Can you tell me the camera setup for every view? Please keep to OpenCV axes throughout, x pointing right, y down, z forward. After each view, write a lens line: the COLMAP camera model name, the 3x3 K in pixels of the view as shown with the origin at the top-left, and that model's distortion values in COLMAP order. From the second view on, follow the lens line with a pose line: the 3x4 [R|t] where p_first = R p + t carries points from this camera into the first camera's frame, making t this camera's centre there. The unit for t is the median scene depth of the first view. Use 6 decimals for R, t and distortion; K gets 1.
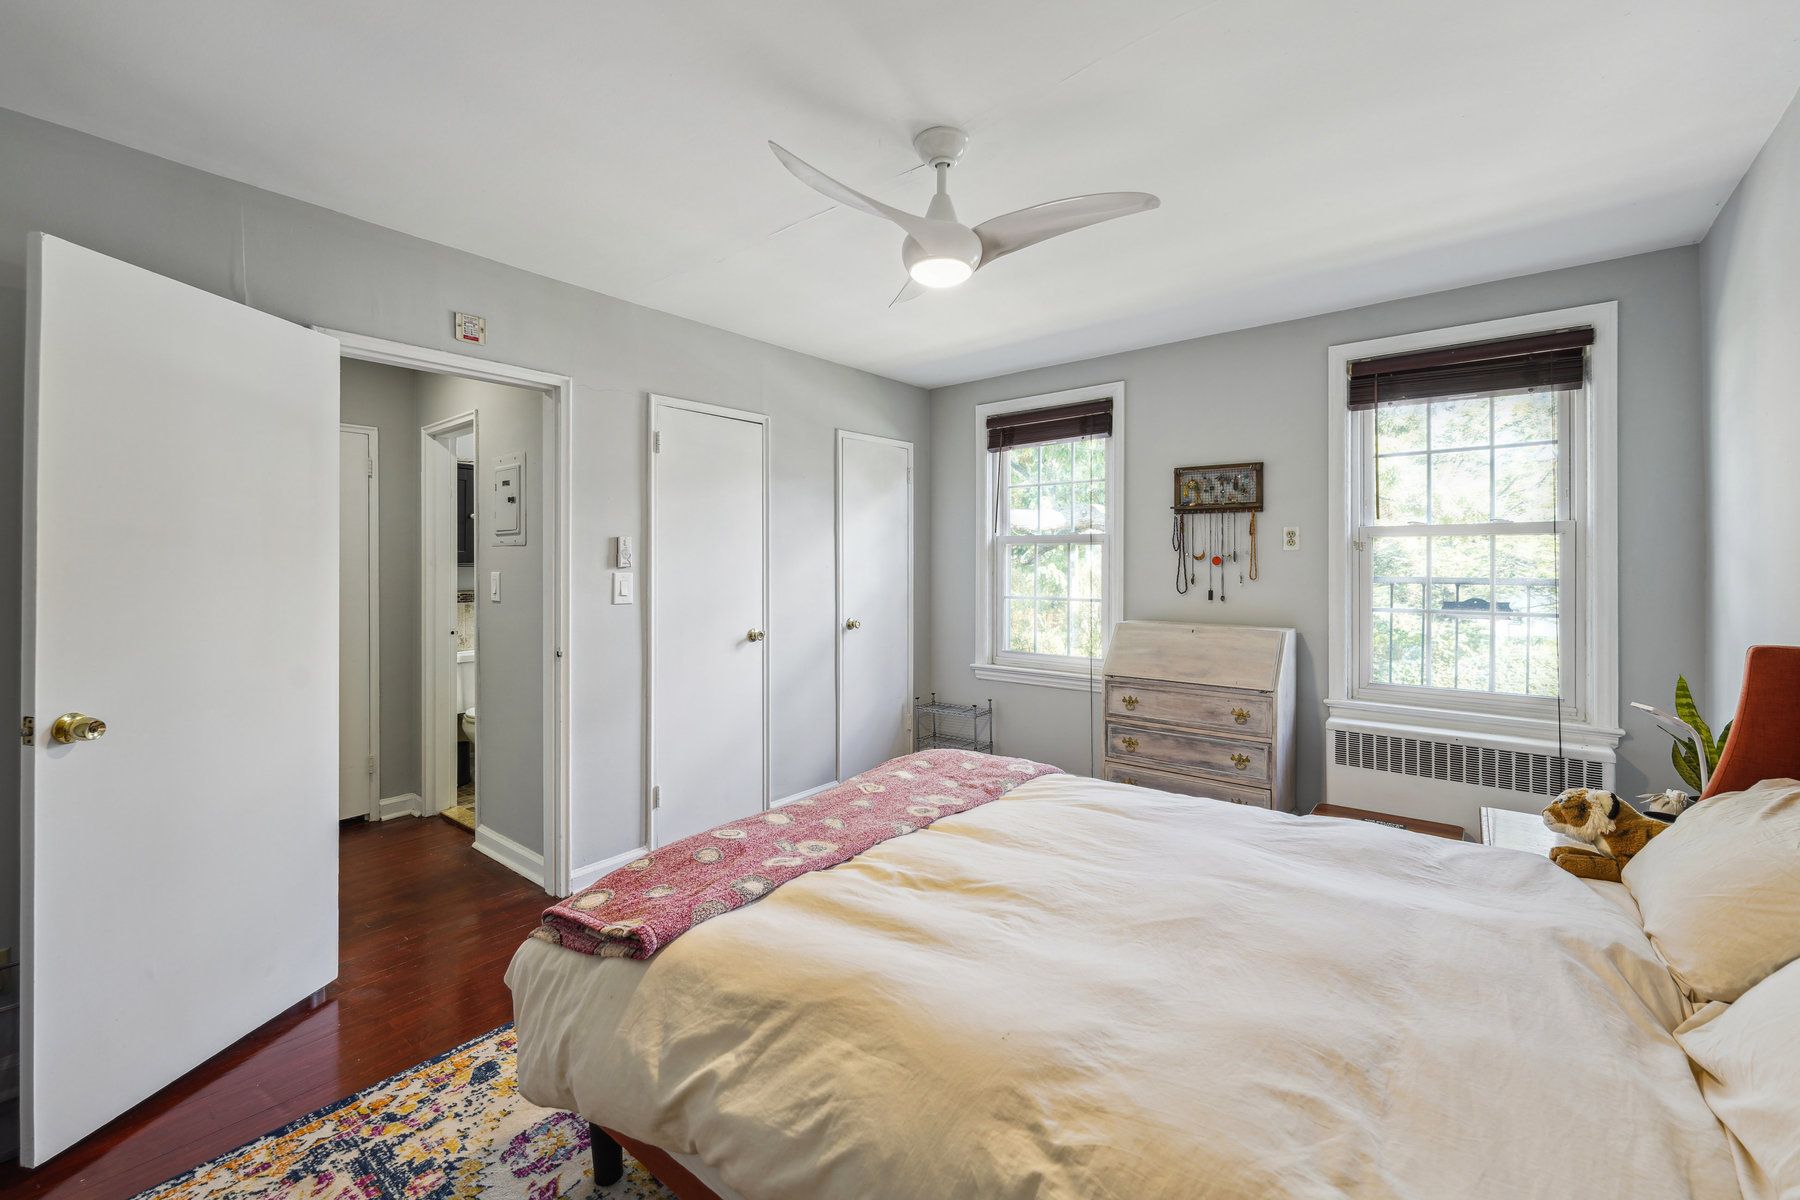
lens RADIAL K [[740.5, 0, 899.5], [0, 740.5, 560.3], [0, 0, 1]] dist [0.001218, -0.000082]
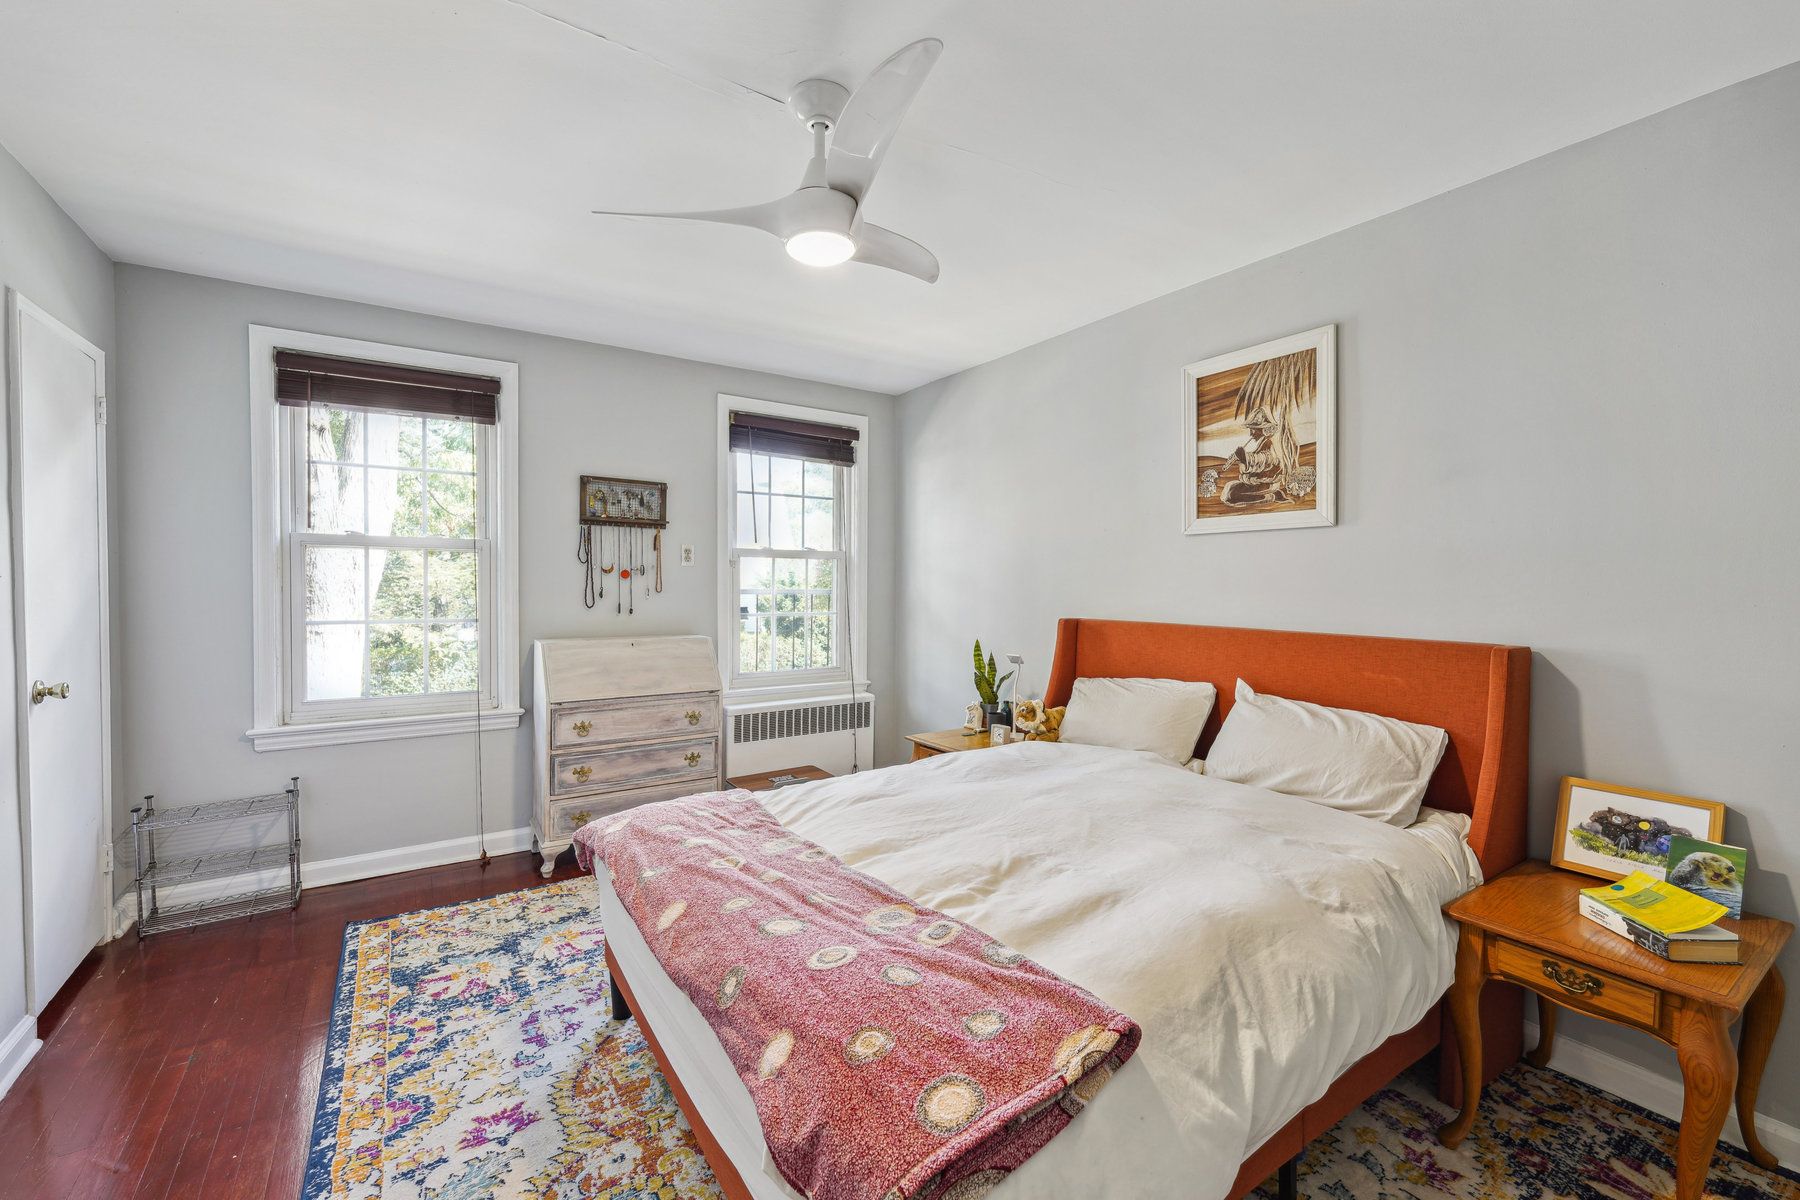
lens RADIAL K [[741.9, 0, 877.1], [0, 741.9, 592.7], [0, 0, 1]] dist [-0.000637, -0.000082]
pose [[0.298352, -0.011527, 0.954386, -0.473113], [-0.012421, 0.999796, 0.015958, 0.005964], [-0.954375, -0.016615, 0.298147, 0.402052]]
